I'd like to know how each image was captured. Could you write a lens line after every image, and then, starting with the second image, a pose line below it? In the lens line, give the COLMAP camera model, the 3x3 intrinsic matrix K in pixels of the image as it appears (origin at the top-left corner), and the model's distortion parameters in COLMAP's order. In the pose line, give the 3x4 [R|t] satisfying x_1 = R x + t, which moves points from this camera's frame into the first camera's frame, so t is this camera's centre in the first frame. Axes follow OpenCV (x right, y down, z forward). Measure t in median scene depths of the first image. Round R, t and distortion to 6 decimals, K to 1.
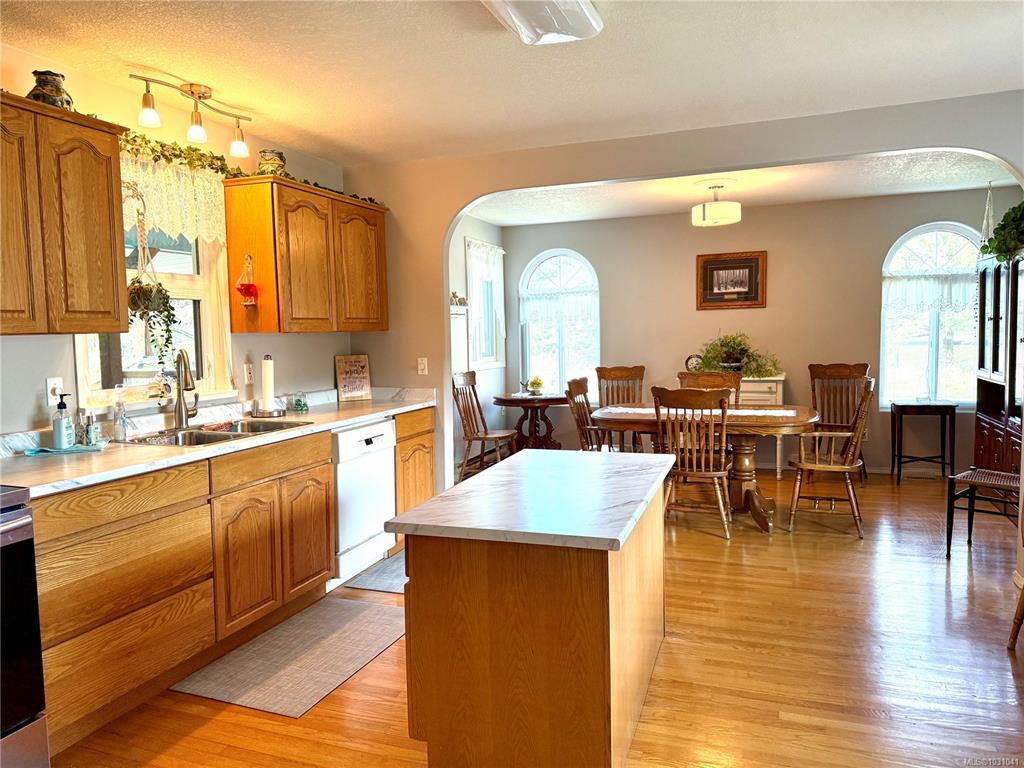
lens RADIAL K [[718.1, 0, 502.6], [0, 718.1, 382.9], [0, 0, 1]] dist [0.052307, -0.055386]
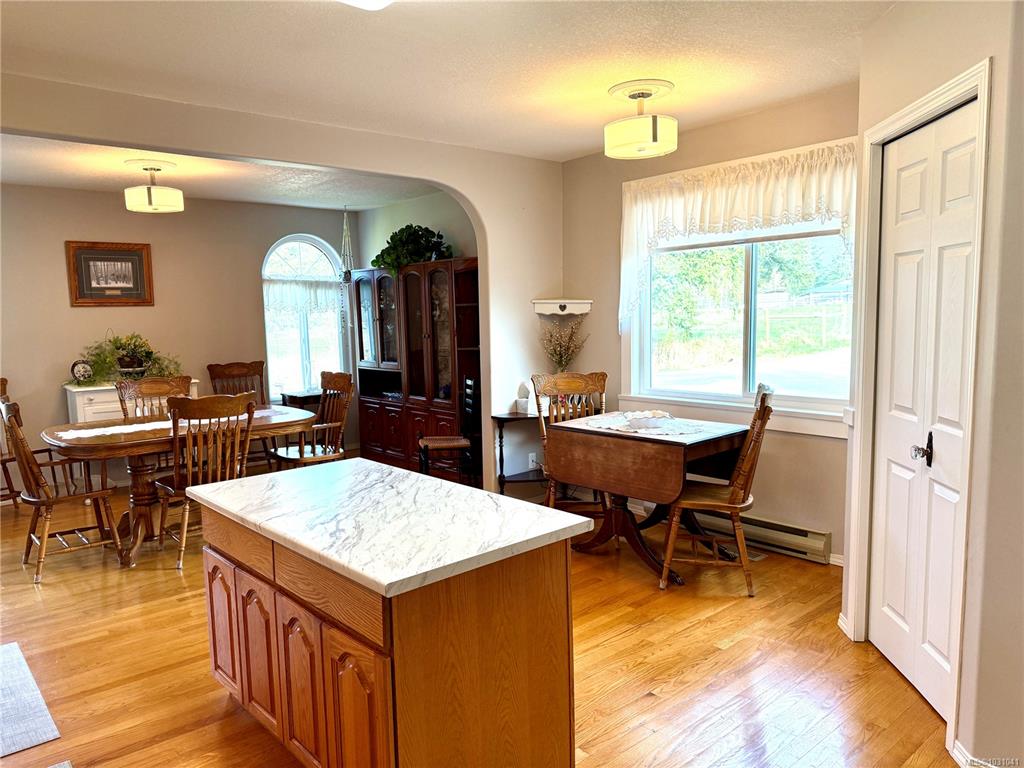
lens RADIAL K [[718.1, 0, 507.0], [0, 718.1, 386.6], [0, 0, 1]] dist [0.052307, -0.055386]
pose [[0.490874, -0.079826, 0.867566, -0.242639], [0.075314, 0.995954, 0.049026, -0.013641], [-0.867969, 0.041274, 0.494900, 0.164700]]
